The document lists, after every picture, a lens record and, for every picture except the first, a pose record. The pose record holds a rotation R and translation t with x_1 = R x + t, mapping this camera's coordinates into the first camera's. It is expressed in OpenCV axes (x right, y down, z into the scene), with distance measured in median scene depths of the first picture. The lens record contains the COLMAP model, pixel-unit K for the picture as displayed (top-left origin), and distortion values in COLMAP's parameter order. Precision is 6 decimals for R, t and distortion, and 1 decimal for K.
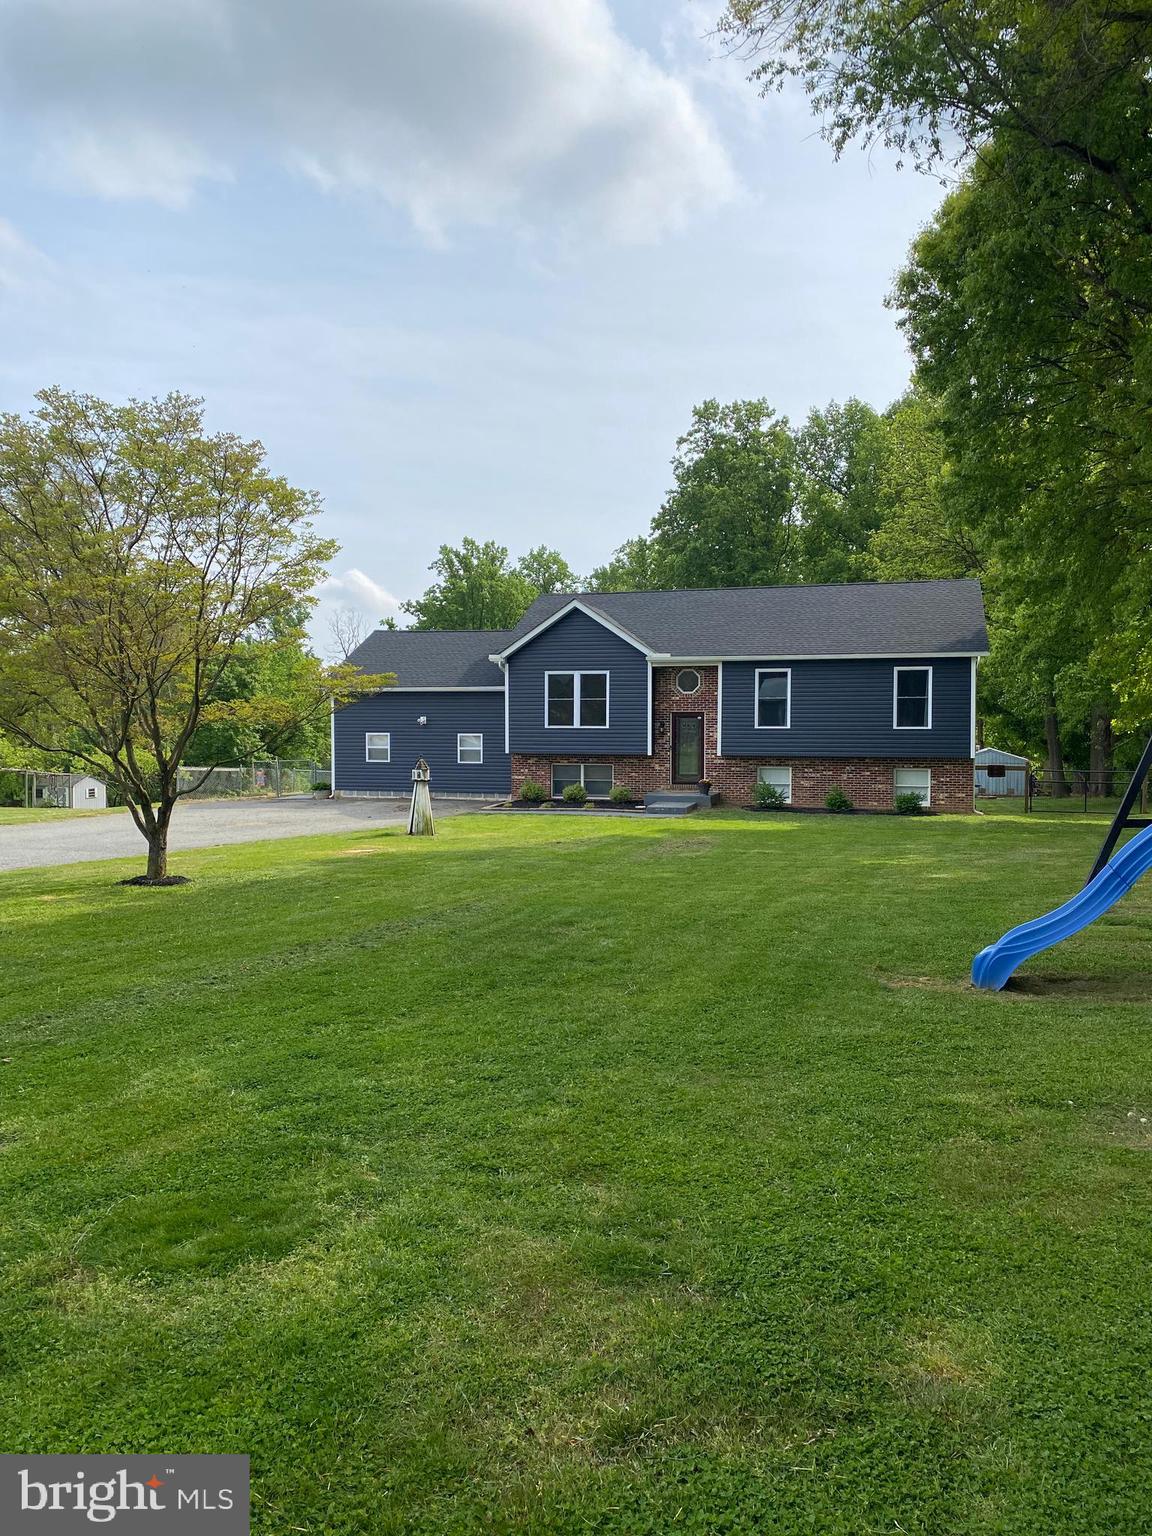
lens RADIAL K [[1179.4, 0, 571.2], [0, 1179.4, 762.1], [0, 0, 1]] dist [0.044033, -0.030671]
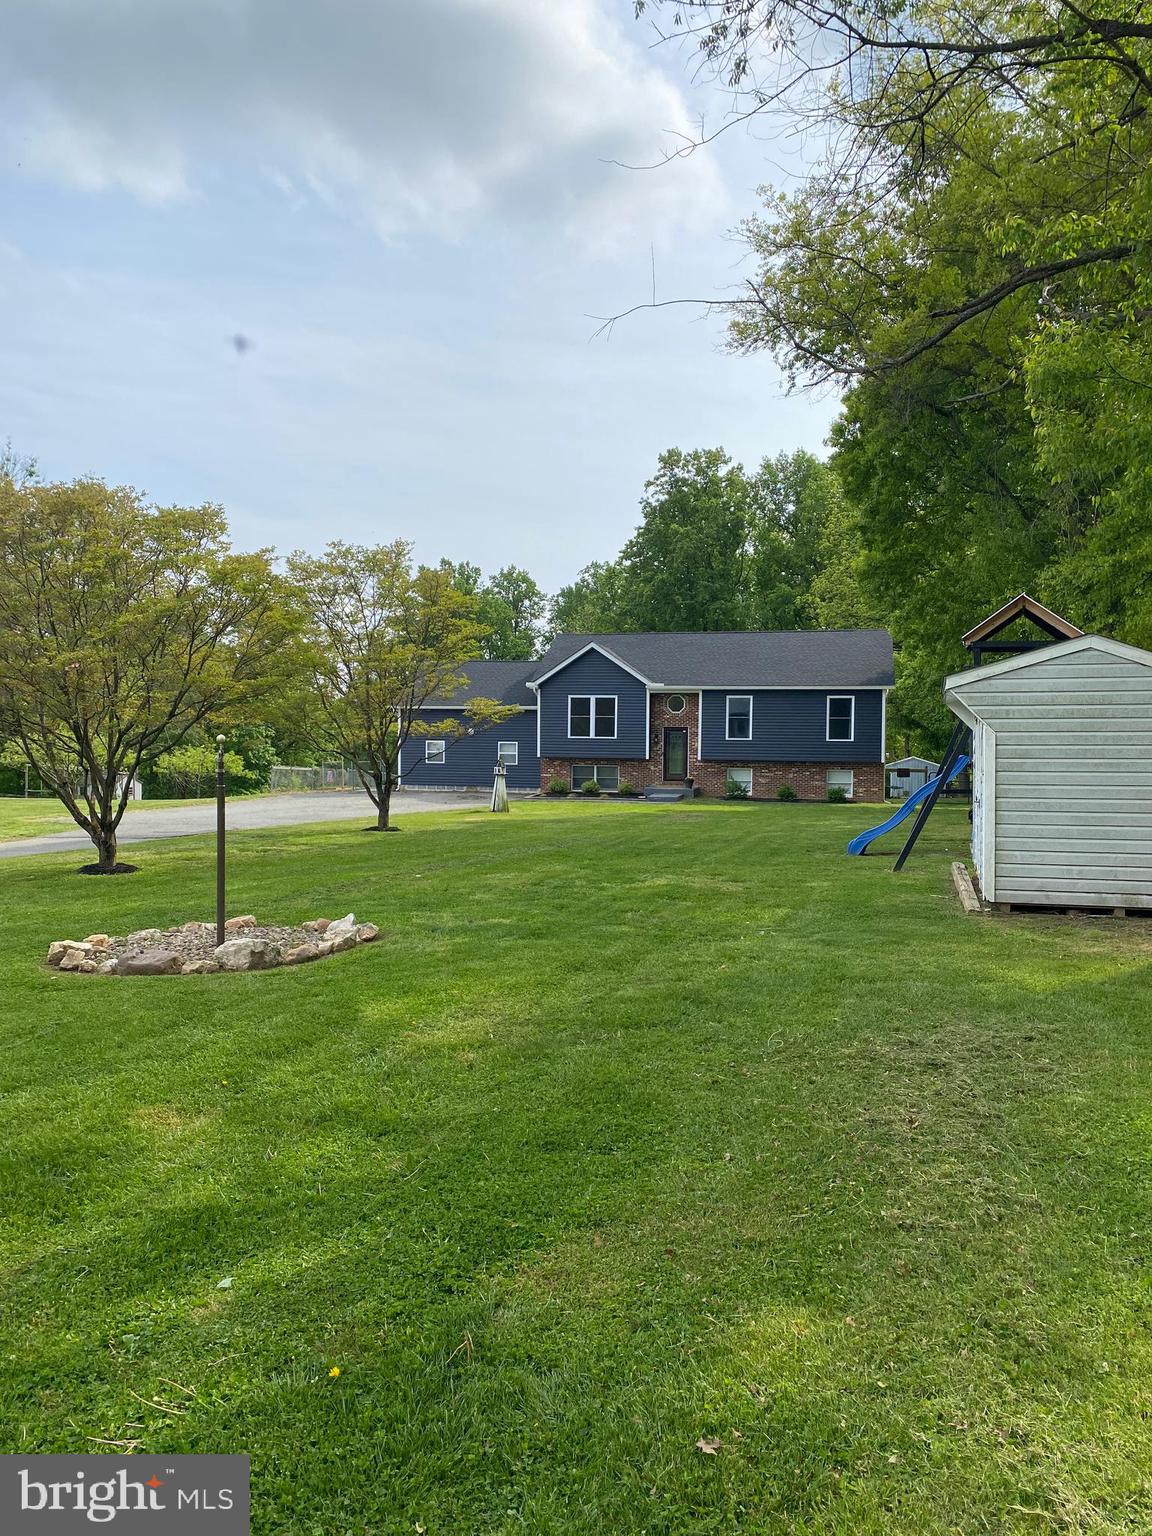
lens RADIAL K [[1179.4, 0, 572.0], [0, 1179.4, 762.3], [0, 0, 1]] dist [0.044033, -0.030671]
pose [[0.998970, 0.006384, 0.044929, -0.077192], [-0.006130, 0.999964, -0.005794, 0.006116], [-0.044964, 0.005513, 0.998973, -0.327089]]
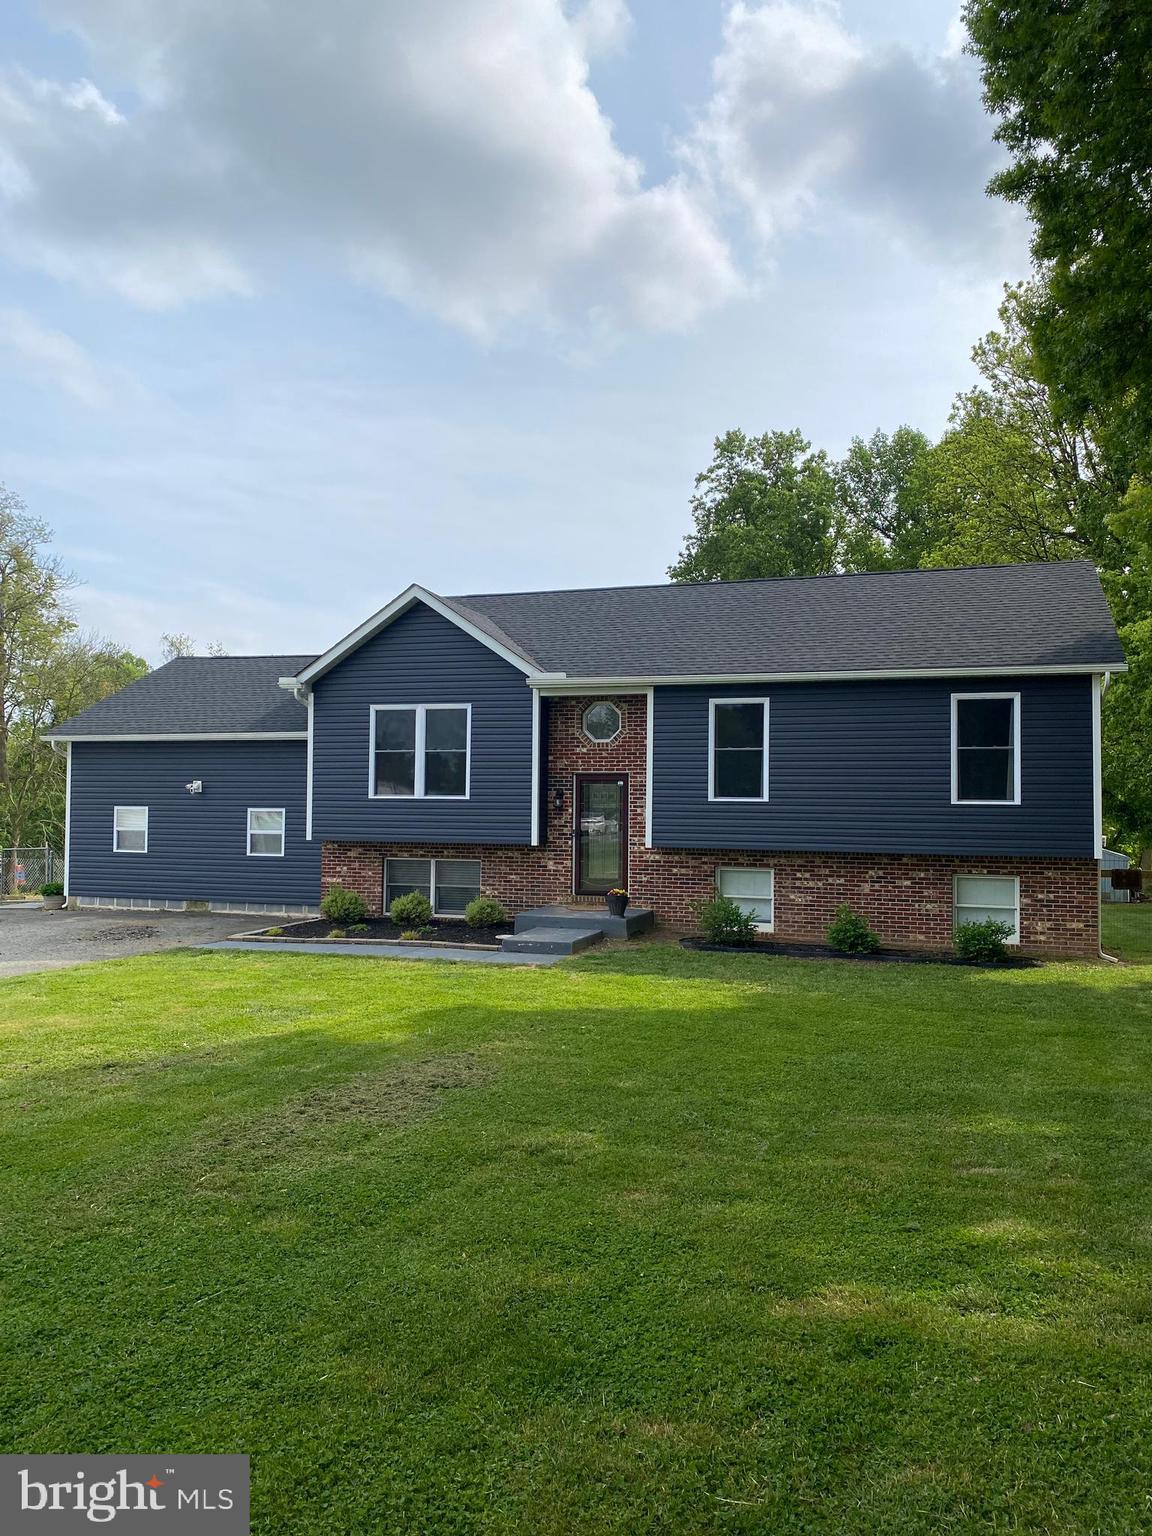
lens RADIAL K [[1179.4, 0, 587.0], [0, 1179.4, 767.8], [0, 0, 1]] dist [0.044033, -0.030671]
pose [[0.999334, 0.007943, -0.035611, 0.110694], [-0.010352, 0.997633, -0.067985, -0.004818], [0.034987, 0.068309, 0.997051, 0.400534]]
